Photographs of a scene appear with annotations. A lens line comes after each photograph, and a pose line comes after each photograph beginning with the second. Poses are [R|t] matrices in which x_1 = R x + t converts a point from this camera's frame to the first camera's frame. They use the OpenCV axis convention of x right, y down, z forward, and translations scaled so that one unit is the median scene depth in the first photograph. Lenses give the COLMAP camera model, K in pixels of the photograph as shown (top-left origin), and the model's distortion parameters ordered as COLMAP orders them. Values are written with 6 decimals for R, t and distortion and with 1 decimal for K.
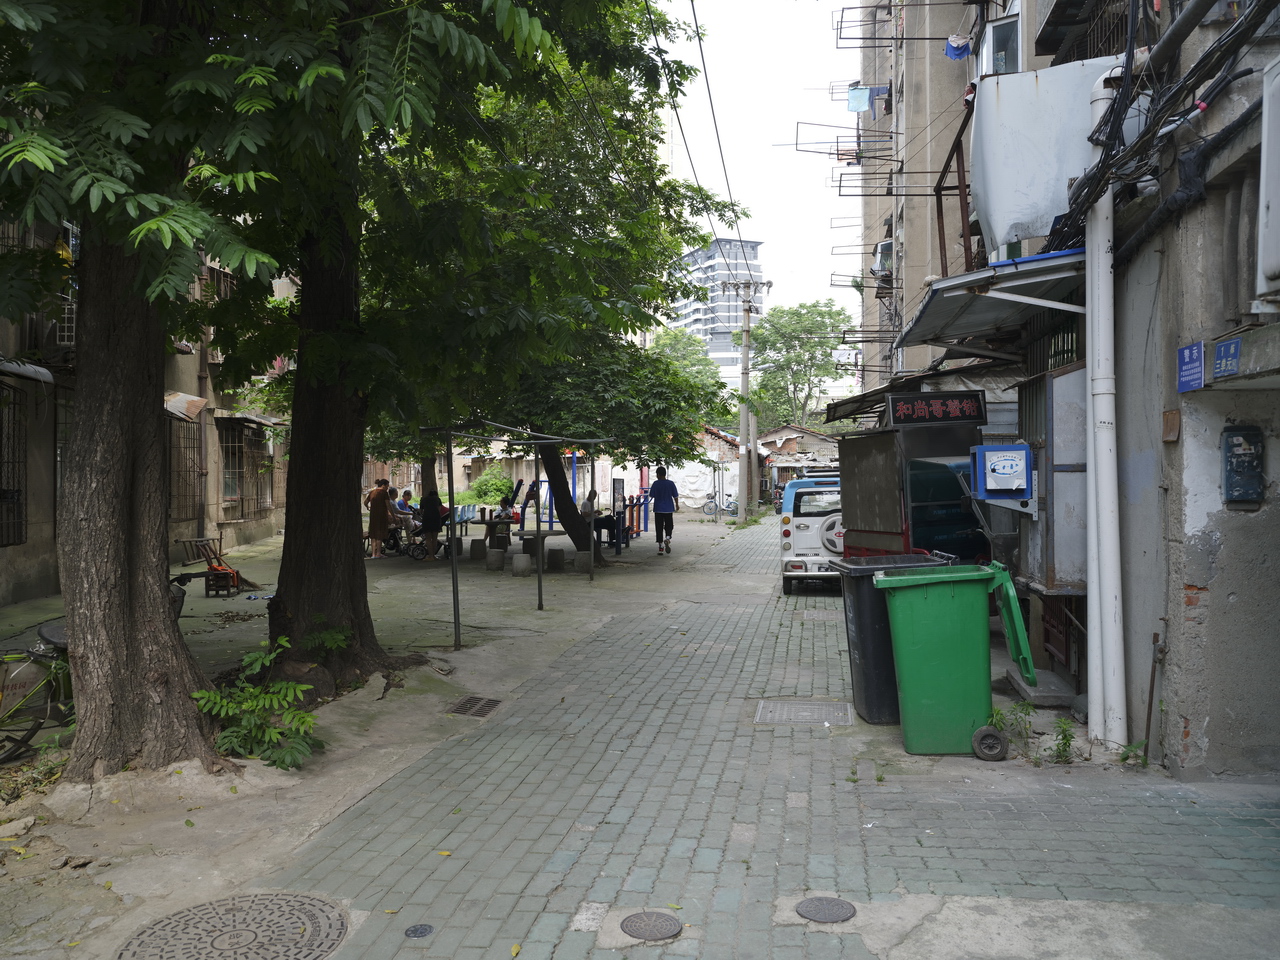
lens RADIAL K [[956.0, 0, 640.0], [0, 956.0, 480.0], [0, 0, 1]] dist [-0.001665, -0.001062]
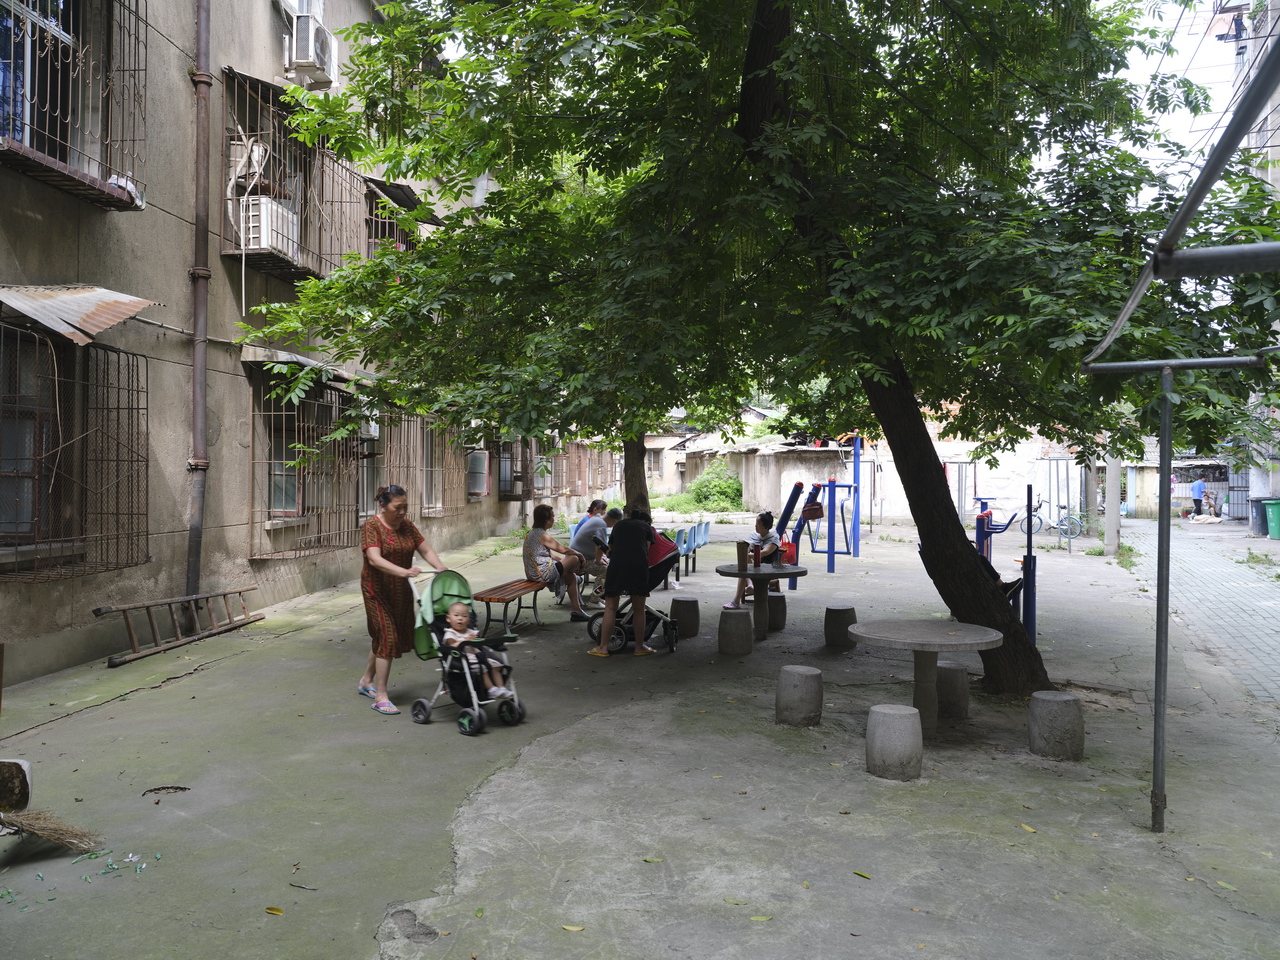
lens RADIAL K [[956.0, 0, 640.0], [0, 956.0, 480.0], [0, 0, 1]] dist [-0.001665, -0.001062]
pose [[0.977160, 0.011162, -0.212212, -0.100345], [-0.010985, 0.999938, 0.002014, -0.002474], [0.212221, 0.000363, 0.977222, 0.460550]]
